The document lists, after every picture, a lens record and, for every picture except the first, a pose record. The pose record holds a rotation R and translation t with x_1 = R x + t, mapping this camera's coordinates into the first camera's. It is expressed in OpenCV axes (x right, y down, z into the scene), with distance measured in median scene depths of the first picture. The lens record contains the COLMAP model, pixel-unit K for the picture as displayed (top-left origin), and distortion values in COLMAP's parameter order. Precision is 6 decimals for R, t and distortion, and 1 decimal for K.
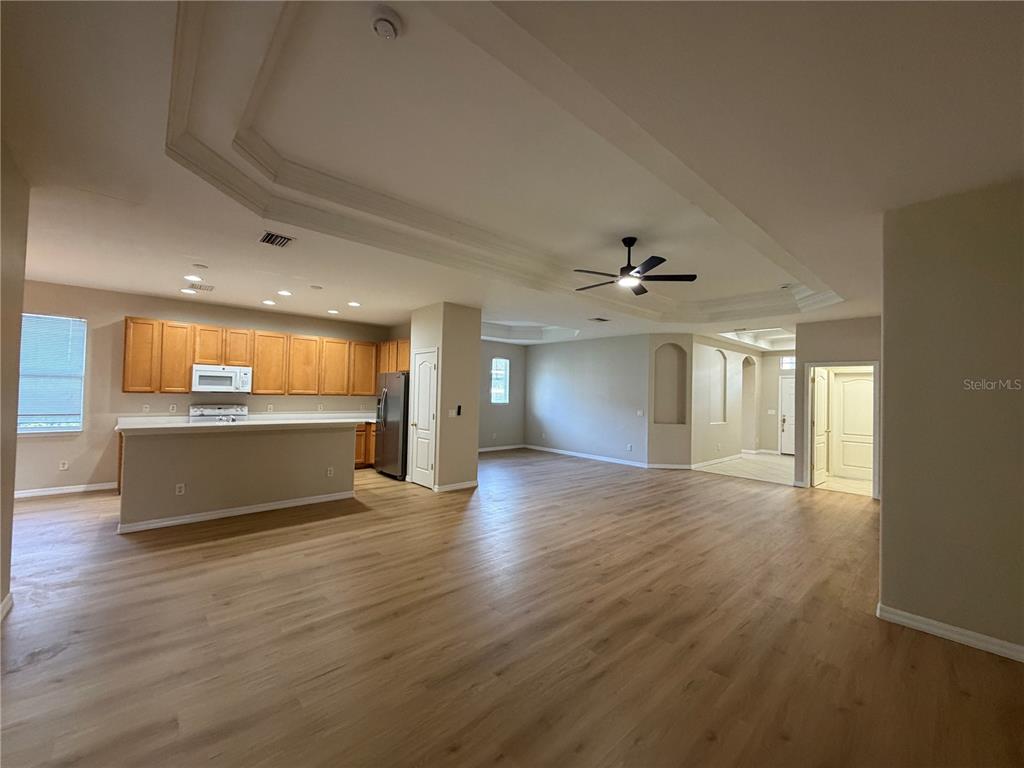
lens RADIAL K [[409.1, 0, 512.0], [0, 409.1, 384.0], [0, 0, 1]] dist [0.000607, 0.000033]
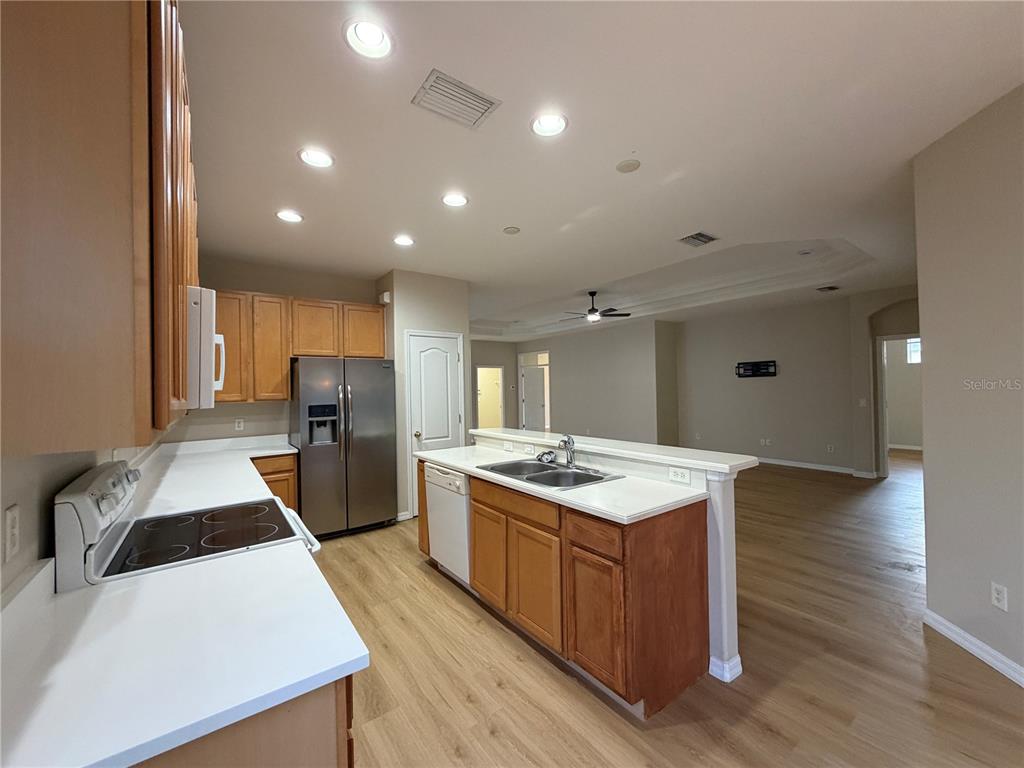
lens RADIAL K [[409.1, 0, 512.0], [0, 409.1, 384.0], [0, 0, 1]] dist [0.000607, 0.000033]
pose [[0.091782, -0.013218, 0.995691, -1.414909], [-0.002416, 0.999906, 0.013497, 0.001235], [-0.995776, -0.003644, 0.091741, 1.173424]]
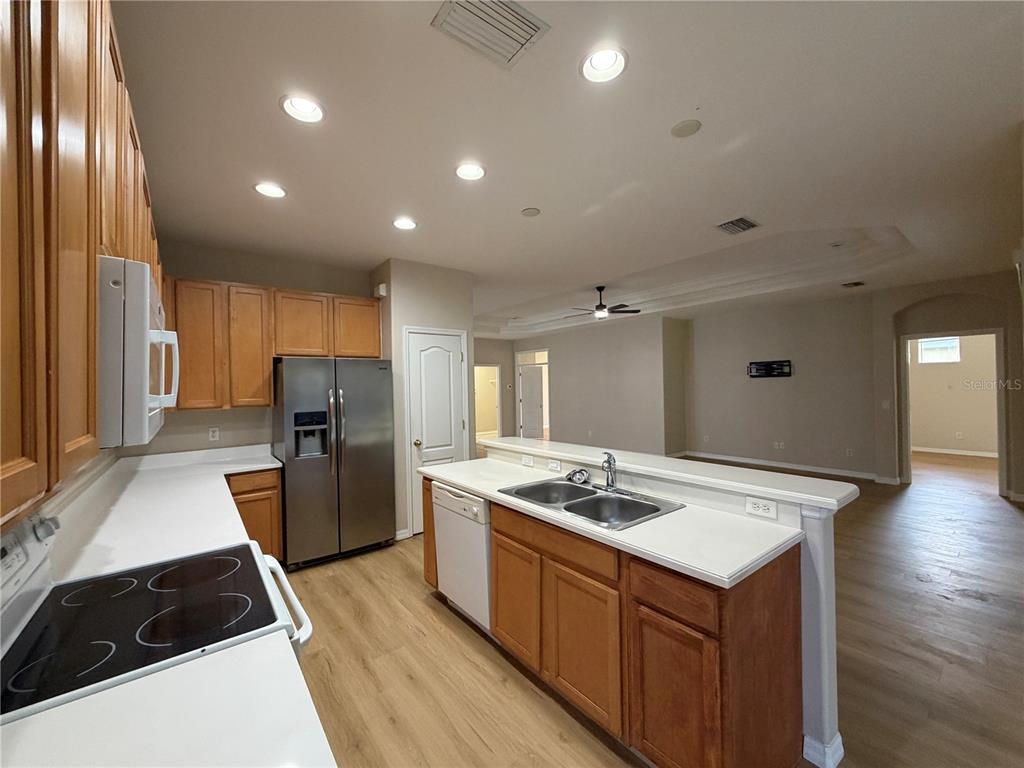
lens RADIAL K [[409.1, 0, 512.0], [0, 409.1, 384.0], [0, 0, 1]] dist [0.000607, 0.000033]
pose [[0.064297, -0.019986, 0.997731, -1.311796], [-0.003130, 0.999790, 0.020229, -0.010752], [-0.997926, -0.004423, 0.064221, 1.236966]]
